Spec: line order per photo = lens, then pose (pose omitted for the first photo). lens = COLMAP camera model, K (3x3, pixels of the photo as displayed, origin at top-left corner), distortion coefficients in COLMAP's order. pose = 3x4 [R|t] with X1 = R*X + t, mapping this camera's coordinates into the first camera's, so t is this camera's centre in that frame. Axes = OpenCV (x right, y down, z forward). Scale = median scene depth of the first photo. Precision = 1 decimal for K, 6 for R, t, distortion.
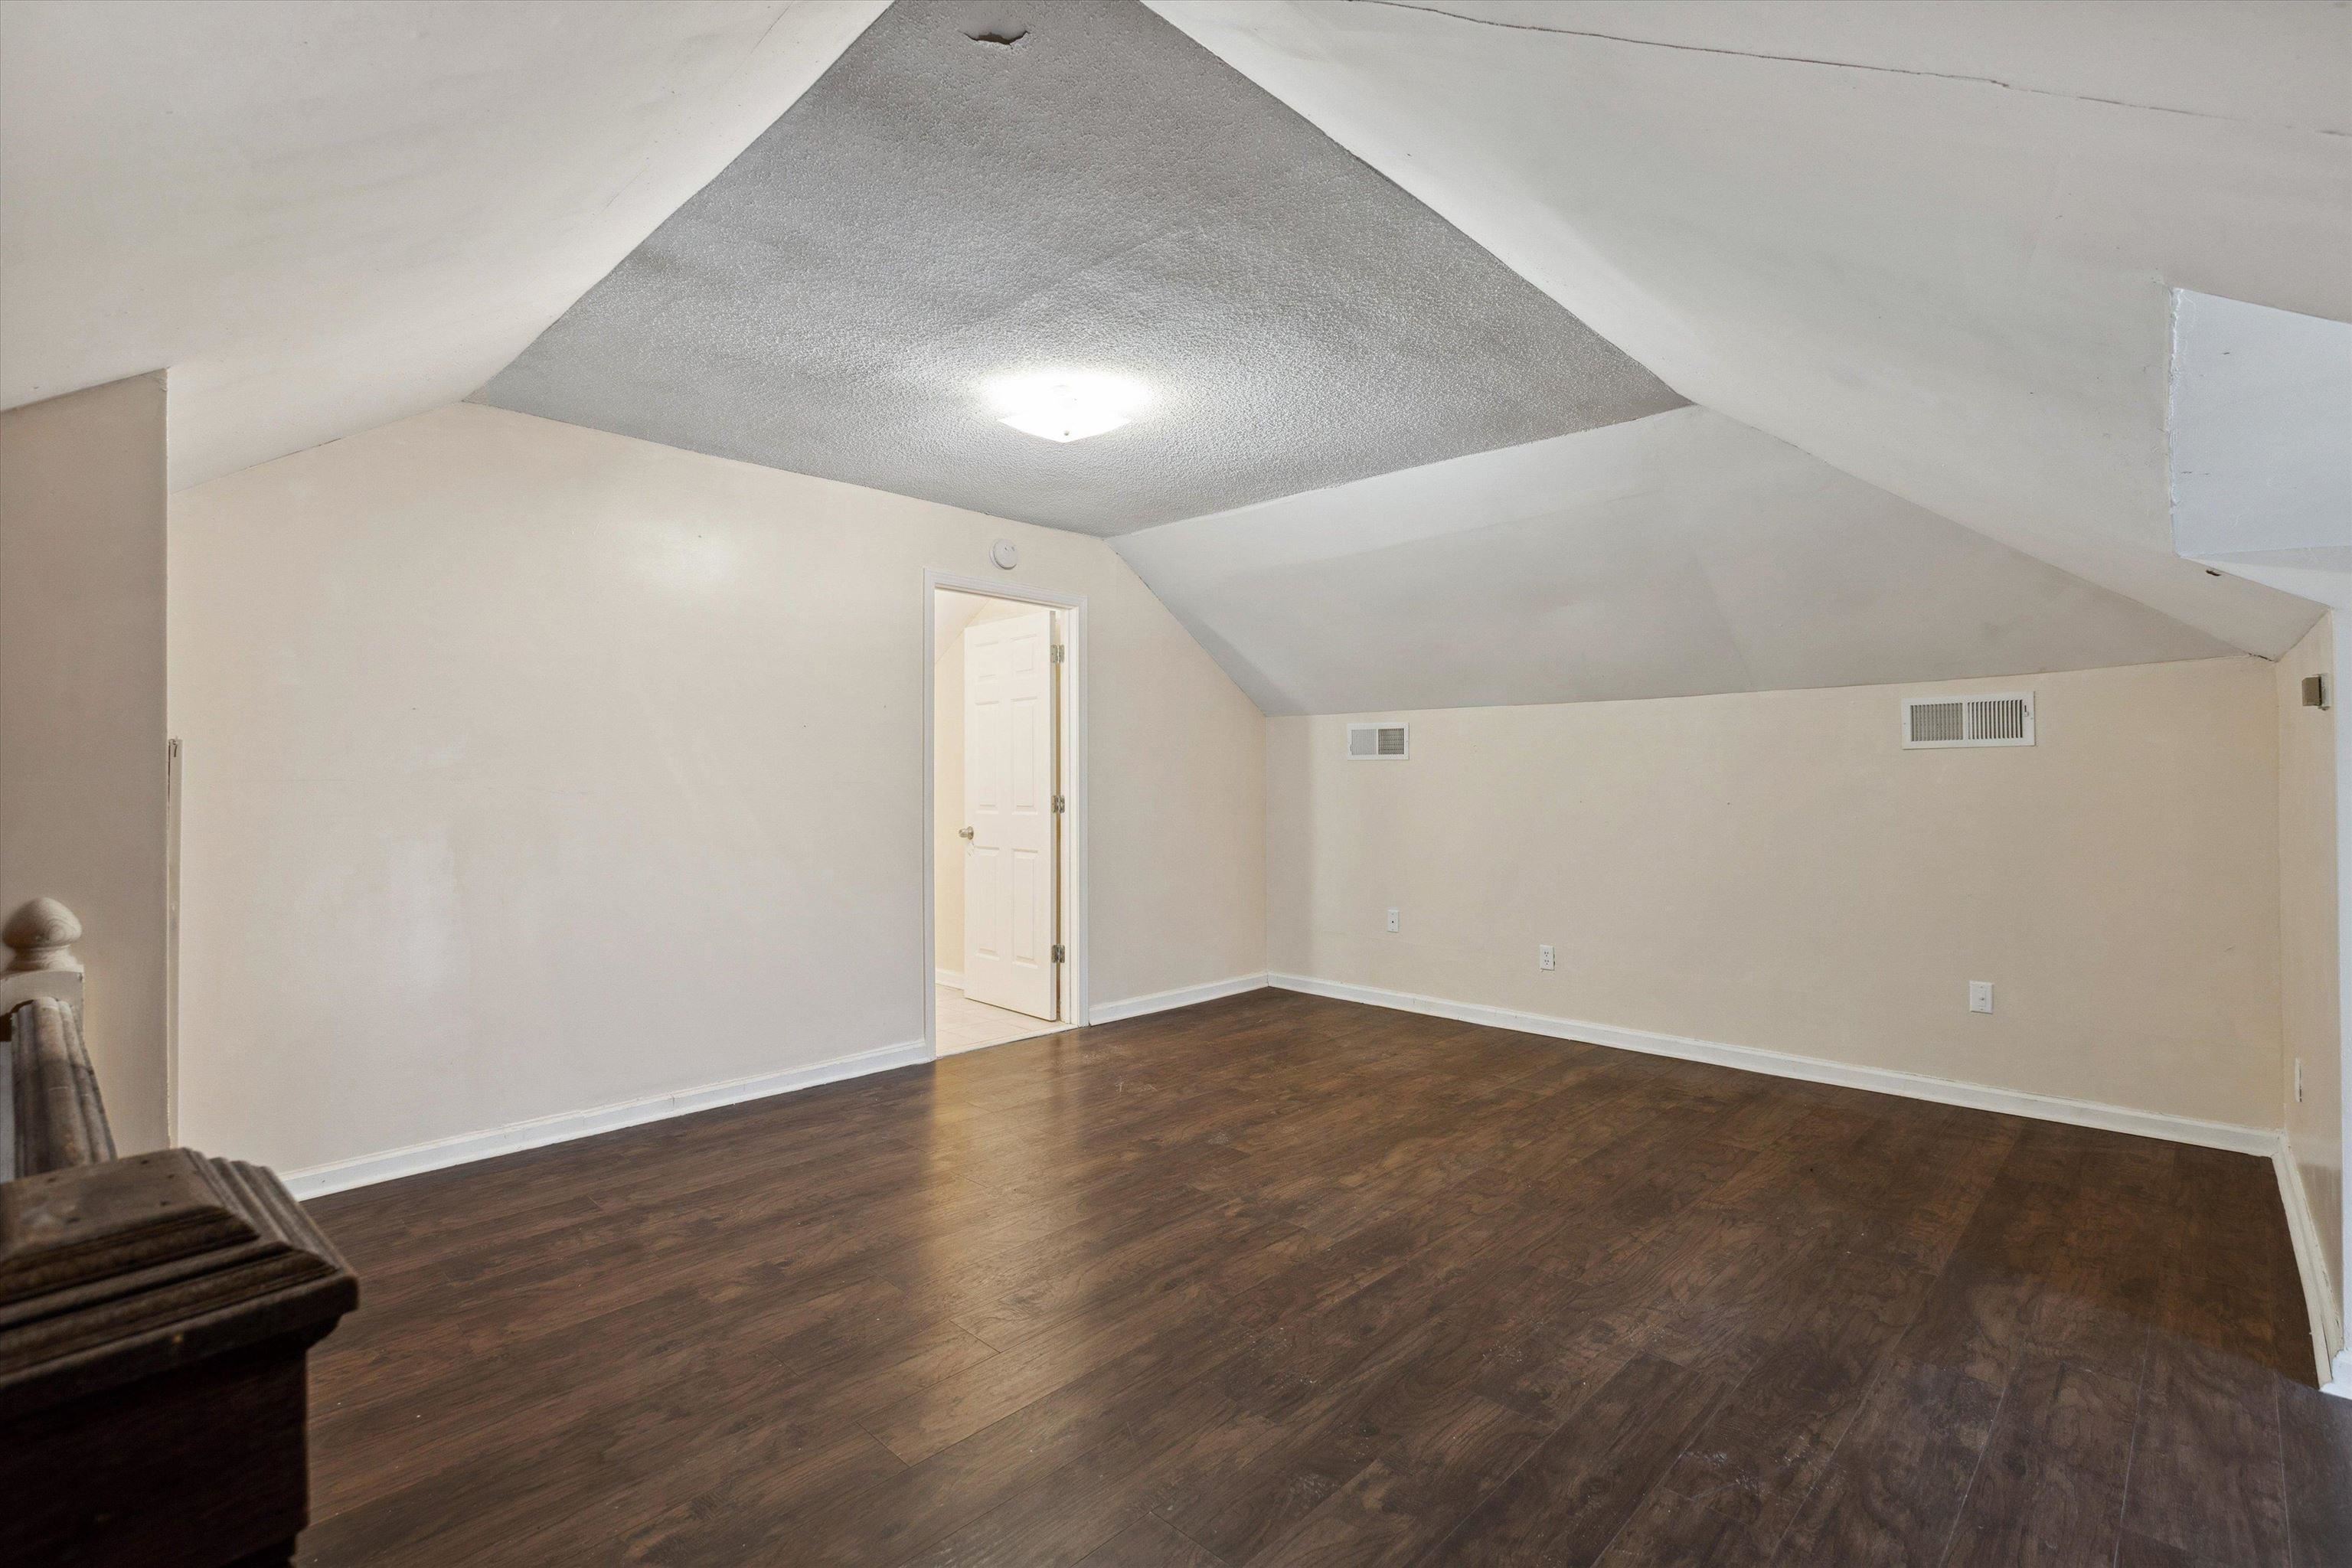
lens RADIAL K [[1083.2, 0, 1175.6], [0, 1083.2, 775.8], [0, 0, 1]] dist [0.005407, 0.000216]
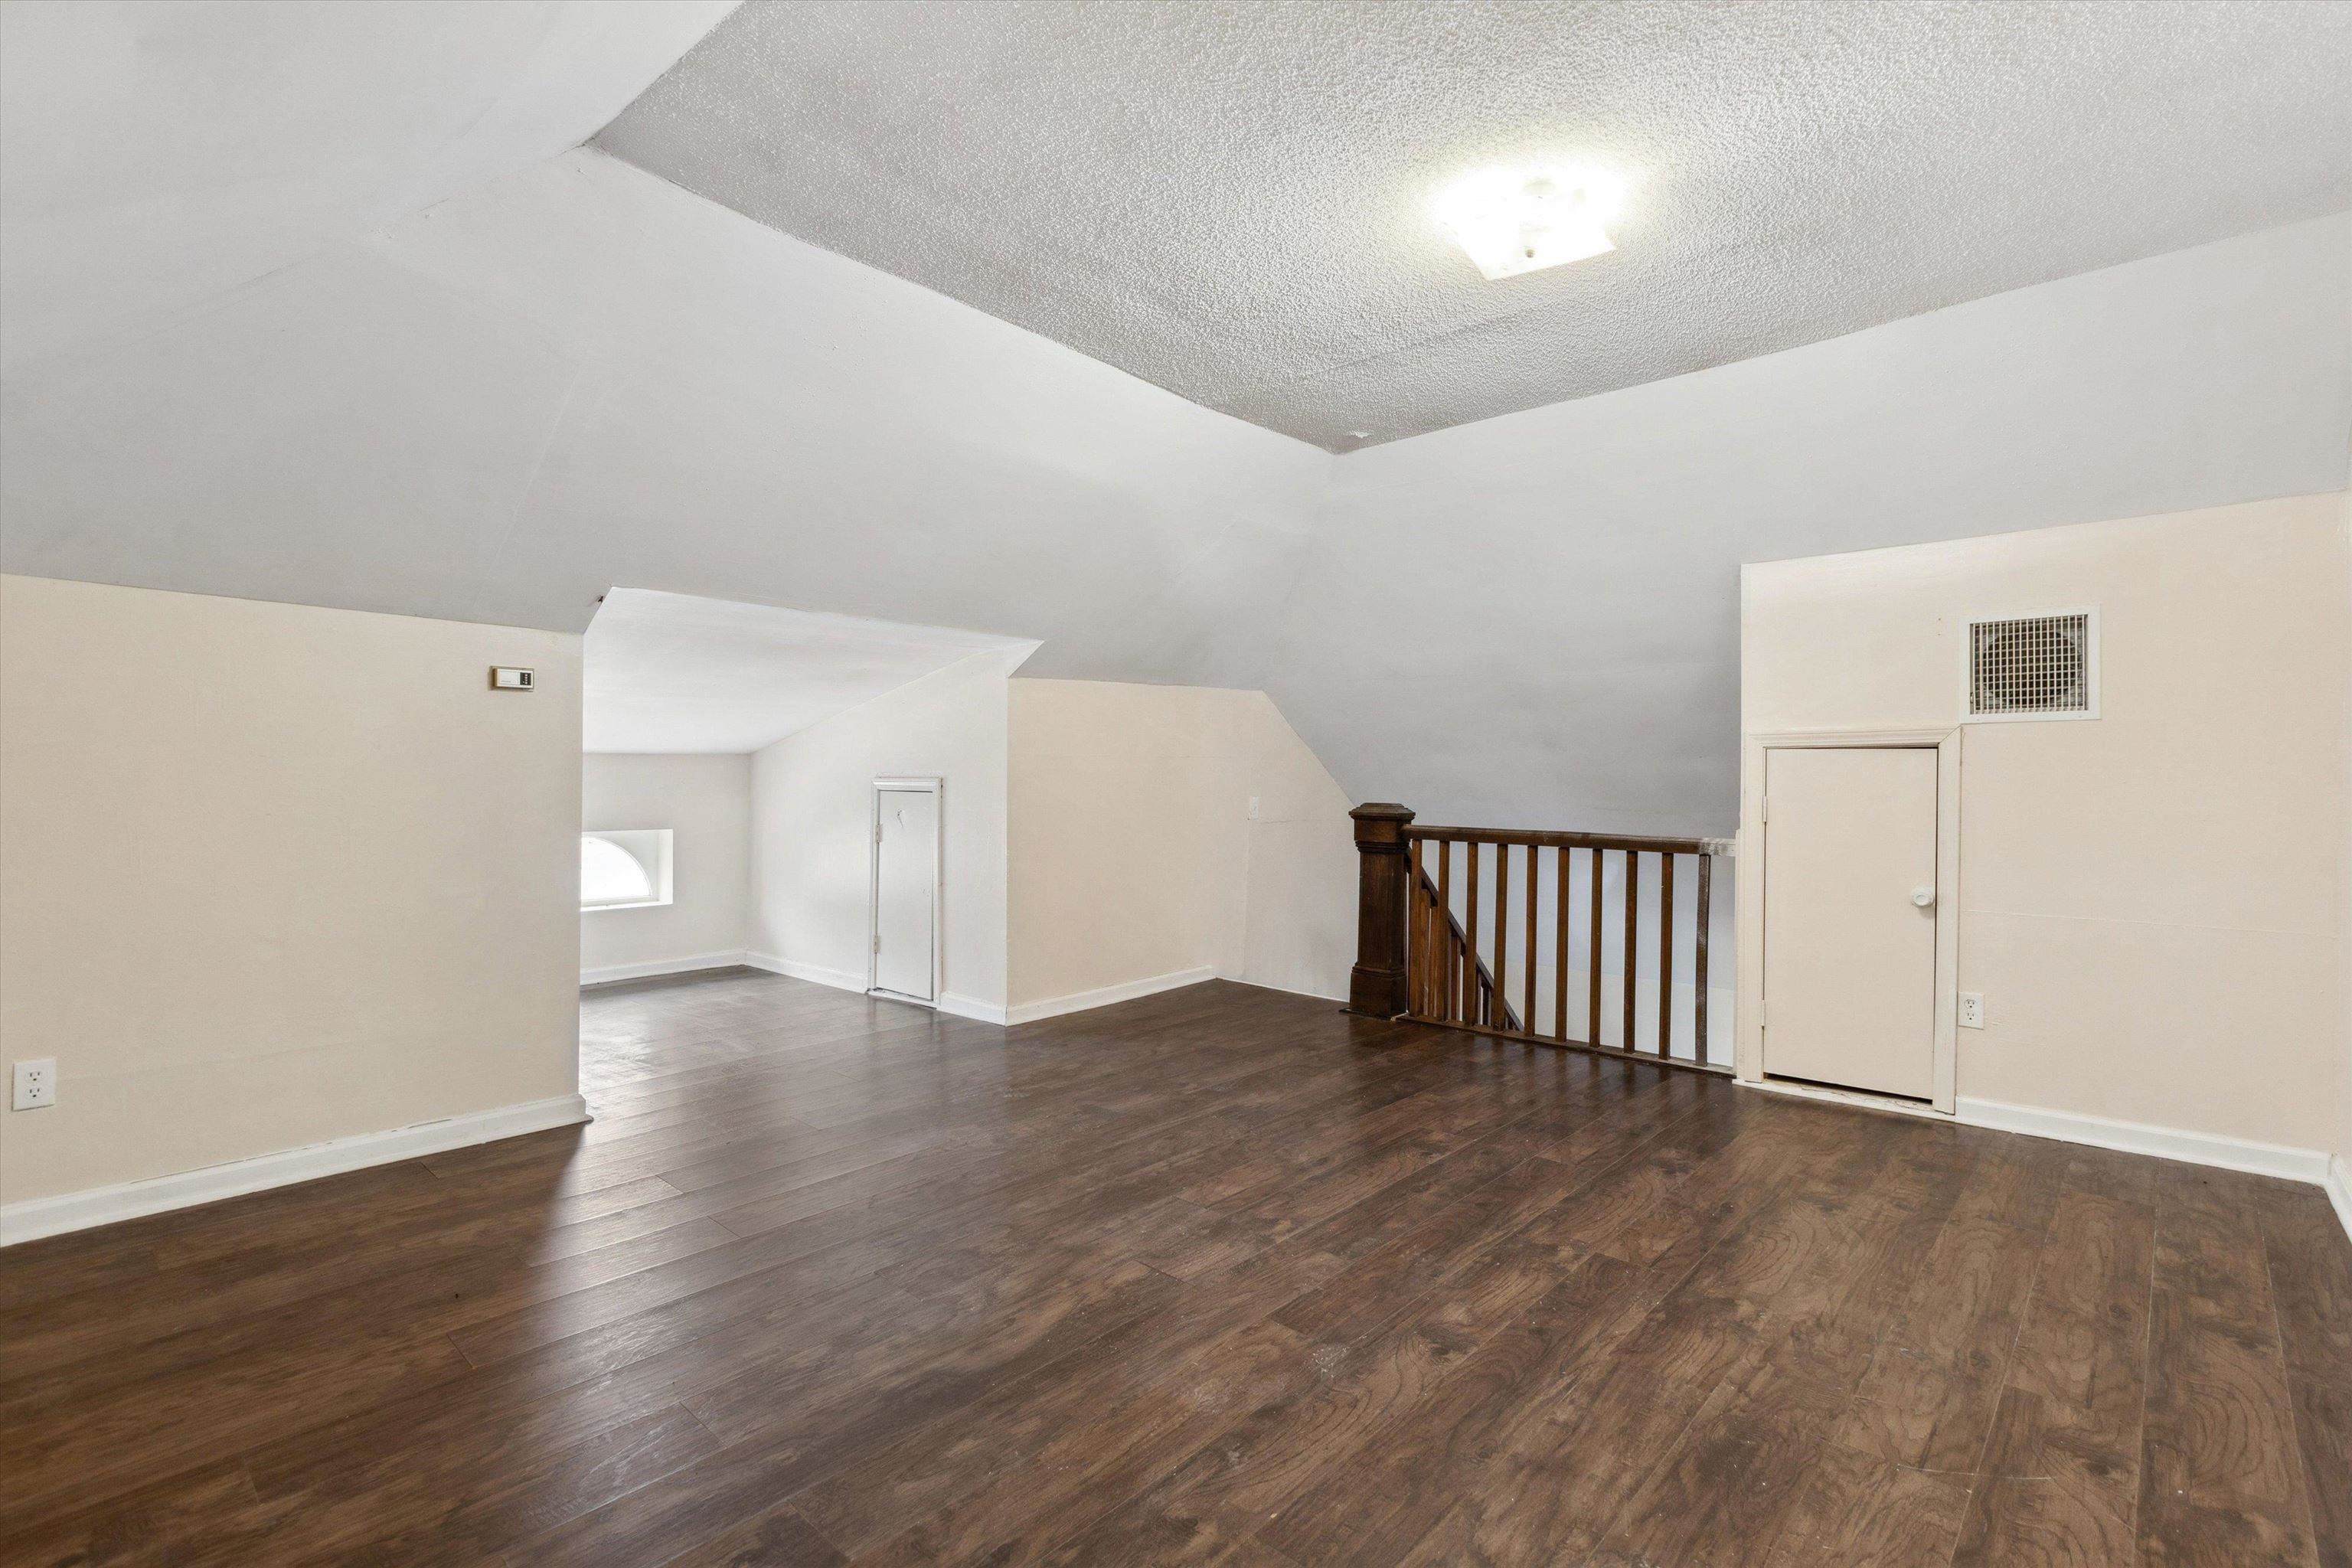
lens RADIAL K [[1083.2, 0, 1178.2], [0, 1083.2, 776.3], [0, 0, 1]] dist [0.005407, 0.000216]
pose [[-0.999551, -0.004875, -0.029554, 0.159423], [-0.005035, 0.999973, 0.005326, 0.028699], [0.029527, 0.005472, -0.999549, 1.807372]]
